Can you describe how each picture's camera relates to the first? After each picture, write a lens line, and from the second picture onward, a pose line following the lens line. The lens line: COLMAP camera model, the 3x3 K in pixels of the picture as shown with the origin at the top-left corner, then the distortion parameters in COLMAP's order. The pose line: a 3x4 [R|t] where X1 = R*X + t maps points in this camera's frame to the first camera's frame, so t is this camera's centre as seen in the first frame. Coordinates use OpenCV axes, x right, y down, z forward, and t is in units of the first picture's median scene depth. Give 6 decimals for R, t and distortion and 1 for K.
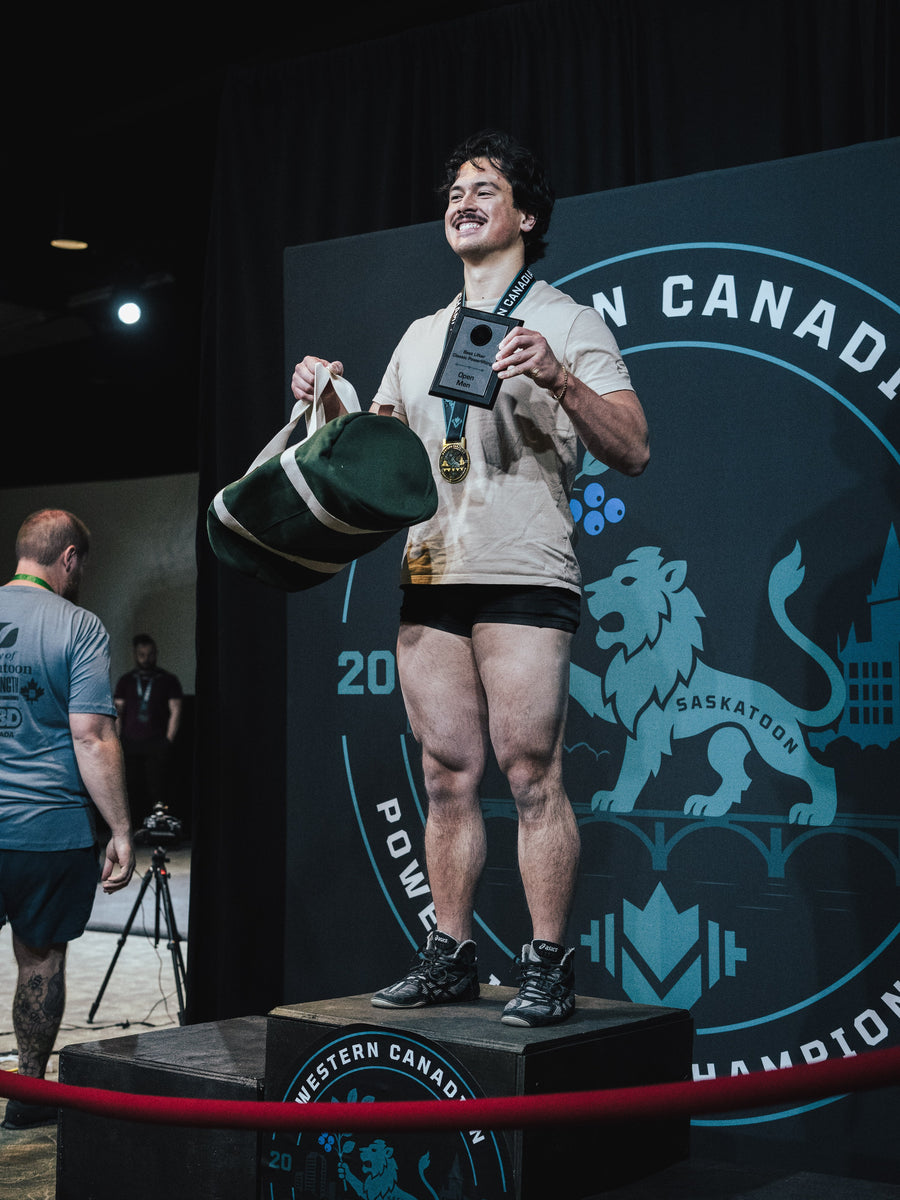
lens RADIAL K [[1905.0, 0, 461.5], [0, 1905.0, 595.2], [0, 0, 1]] dist [-0.015504, 0.000000]
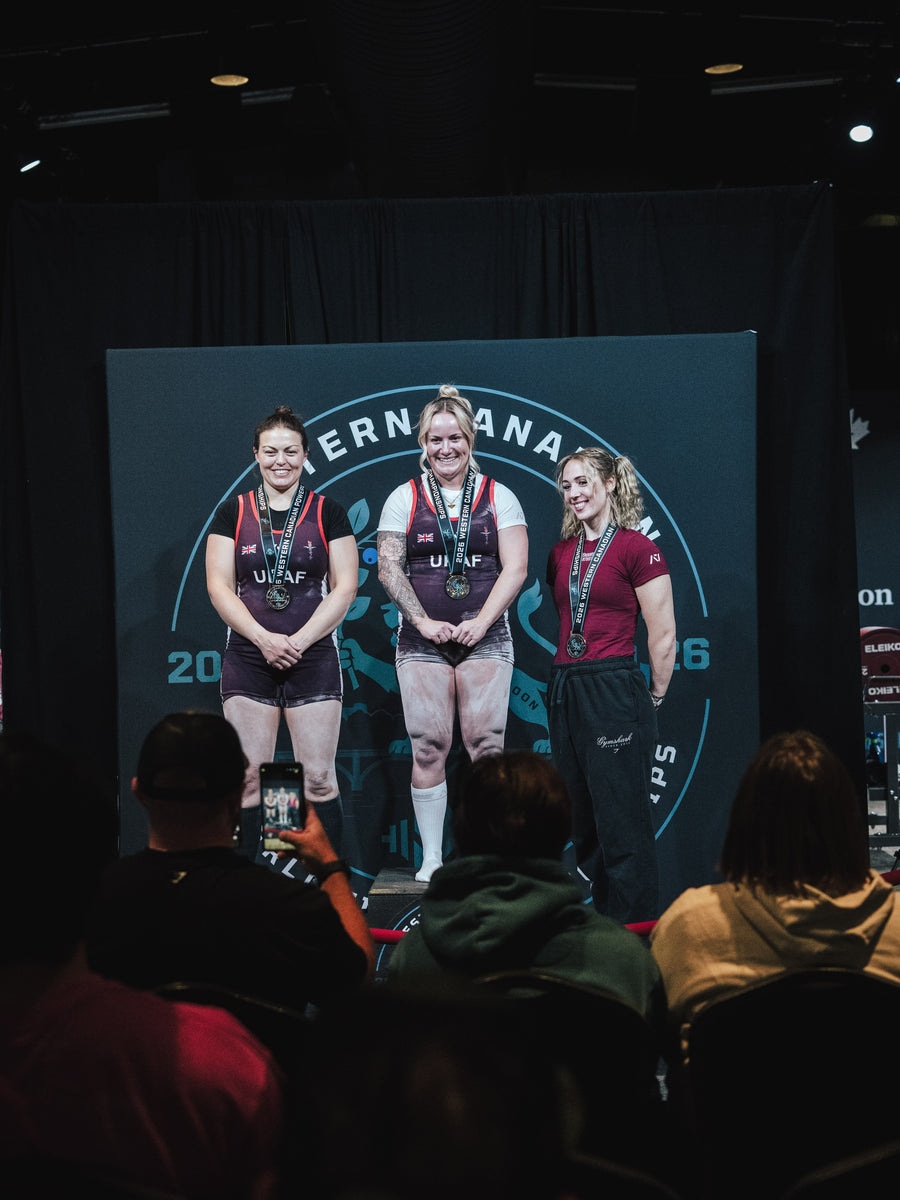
lens RADIAL K [[1905.0, 0, 448.6], [0, 1905.0, 603.0], [0, 0, 1]] dist [-0.015504, 0.000000]
pose [[0.810263, -0.022848, 0.585621, -0.811415], [-0.003387, 0.999041, 0.043664, -0.076464], [-0.586057, -0.037363, 0.809408, -0.262658]]
